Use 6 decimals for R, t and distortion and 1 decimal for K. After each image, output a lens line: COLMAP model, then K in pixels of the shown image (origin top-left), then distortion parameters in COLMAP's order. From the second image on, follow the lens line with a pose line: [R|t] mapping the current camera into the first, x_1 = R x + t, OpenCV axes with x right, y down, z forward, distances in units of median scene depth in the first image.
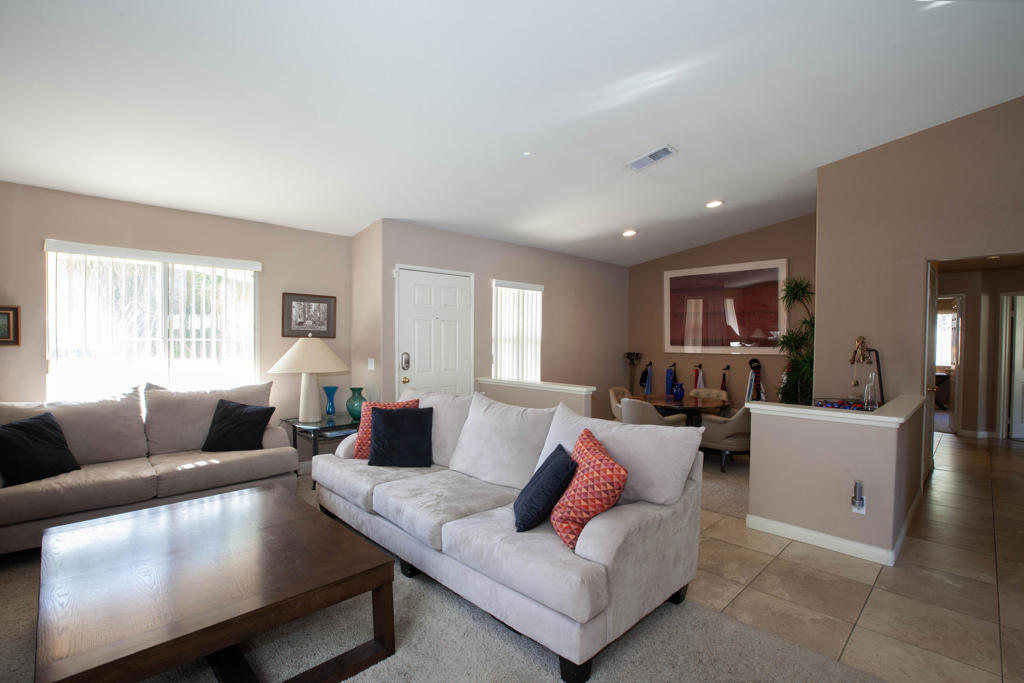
lens RADIAL K [[476.1, 0, 524.7], [0, 476.1, 349.6], [0, 0, 1]] dist [-0.033688, 0.005827]
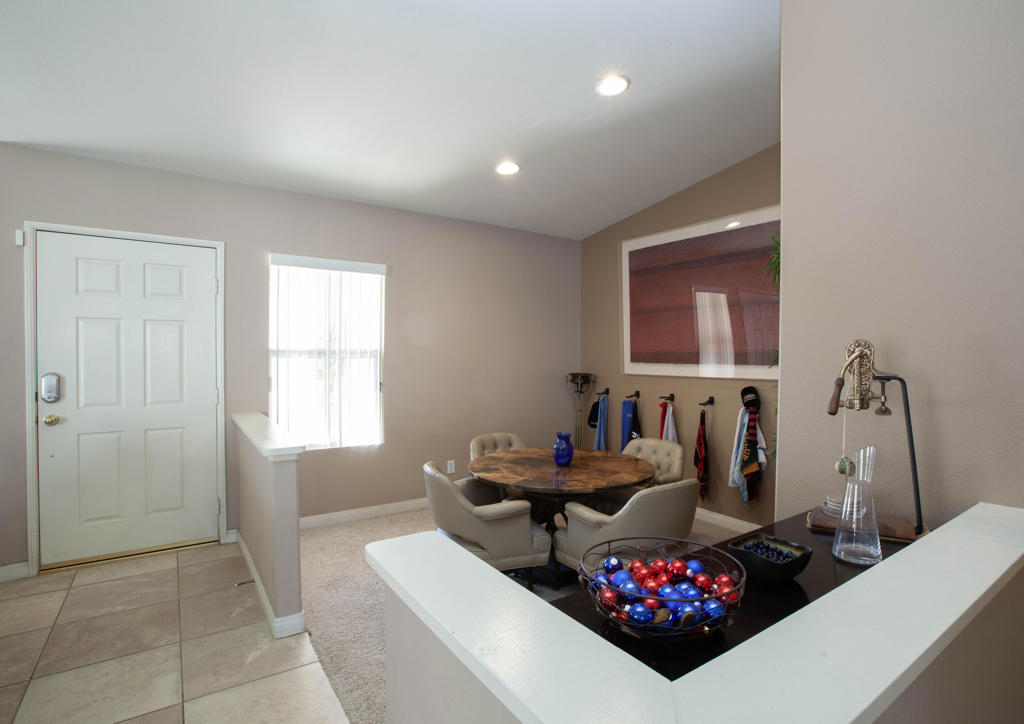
lens RADIAL K [[525.2, 0, 542.4], [0, 525.2, 361.2], [0, 0, 1]] dist [-0.016065, 0.001870]
pose [[0.987634, 0.002416, -0.156762, 0.443944], [-0.003781, 0.999958, -0.008406, -0.005759], [0.156735, 0.008894, 0.987601, 0.459951]]
